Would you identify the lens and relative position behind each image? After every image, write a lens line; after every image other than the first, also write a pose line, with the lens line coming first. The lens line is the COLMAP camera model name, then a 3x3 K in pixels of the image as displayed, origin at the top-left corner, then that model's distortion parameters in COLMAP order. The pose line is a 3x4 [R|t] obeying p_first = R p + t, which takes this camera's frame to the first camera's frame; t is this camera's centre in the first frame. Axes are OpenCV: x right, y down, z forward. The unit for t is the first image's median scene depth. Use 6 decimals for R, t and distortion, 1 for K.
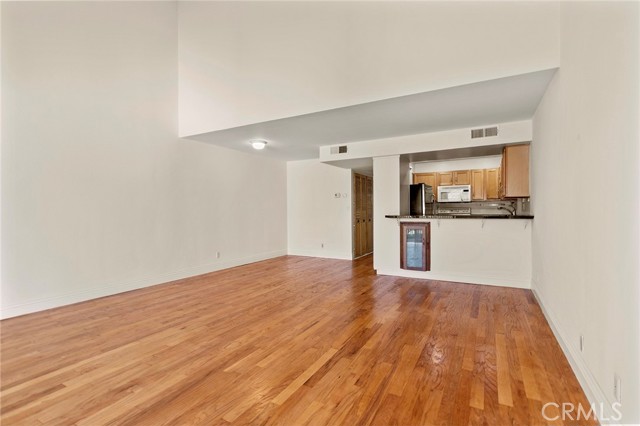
lens RADIAL K [[305.1, 0, 321.8], [0, 305.1, 208.7], [0, 0, 1]] dist [-0.000243, 0.000021]
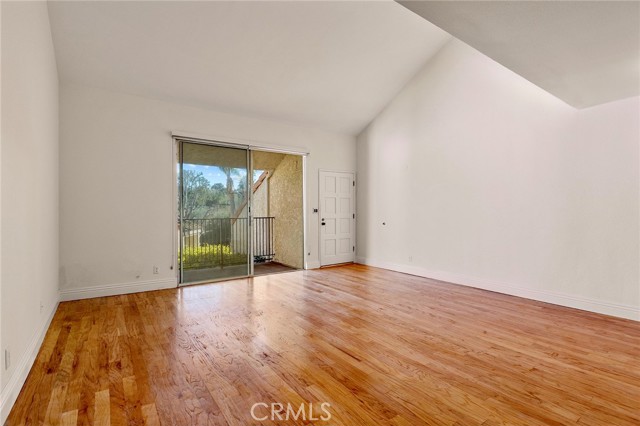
lens RADIAL K [[305.1, 0, 319.3], [0, 305.1, 215.8], [0, 0, 1]] dist [-0.000243, 0.000021]
pose [[-0.432947, 0.021153, -0.901171, 0.702967], [0.002787, 0.999751, 0.022128, -0.006214], [0.901415, 0.007068, -0.432898, 1.232396]]
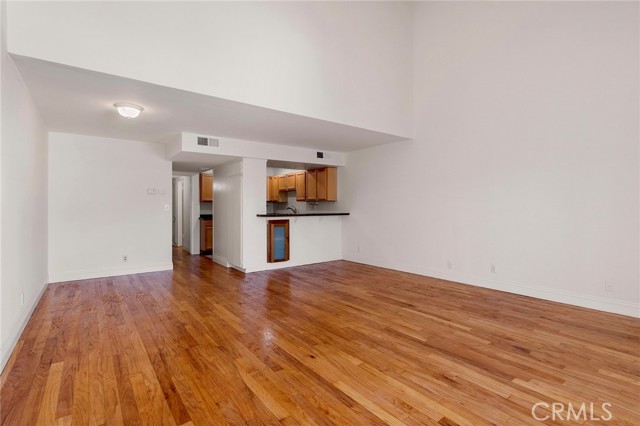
lens RADIAL K [[305.1, 0, 322.8], [0, 305.1, 214.7], [0, 0, 1]] dist [-0.000243, 0.000021]
pose [[0.398568, -0.014044, 0.917031, -1.109521], [-0.001546, 0.999871, 0.015984, 0.006407], [-0.917138, -0.007788, 0.398494, 0.623054]]
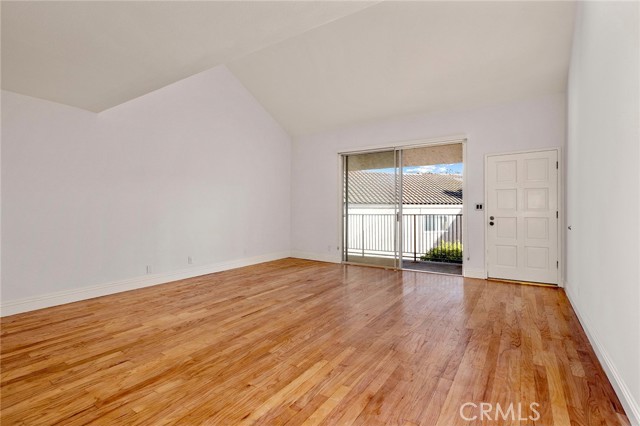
lens RADIAL K [[305.1, 0, 321.2], [0, 305.1, 208.3], [0, 0, 1]] dist [-0.000243, 0.000021]
pose [[-0.996912, 0.007970, 0.078126, -0.359168], [0.007843, 0.999967, -0.001936, 0.008363], [-0.078139, -0.001317, -0.996942, 1.997417]]
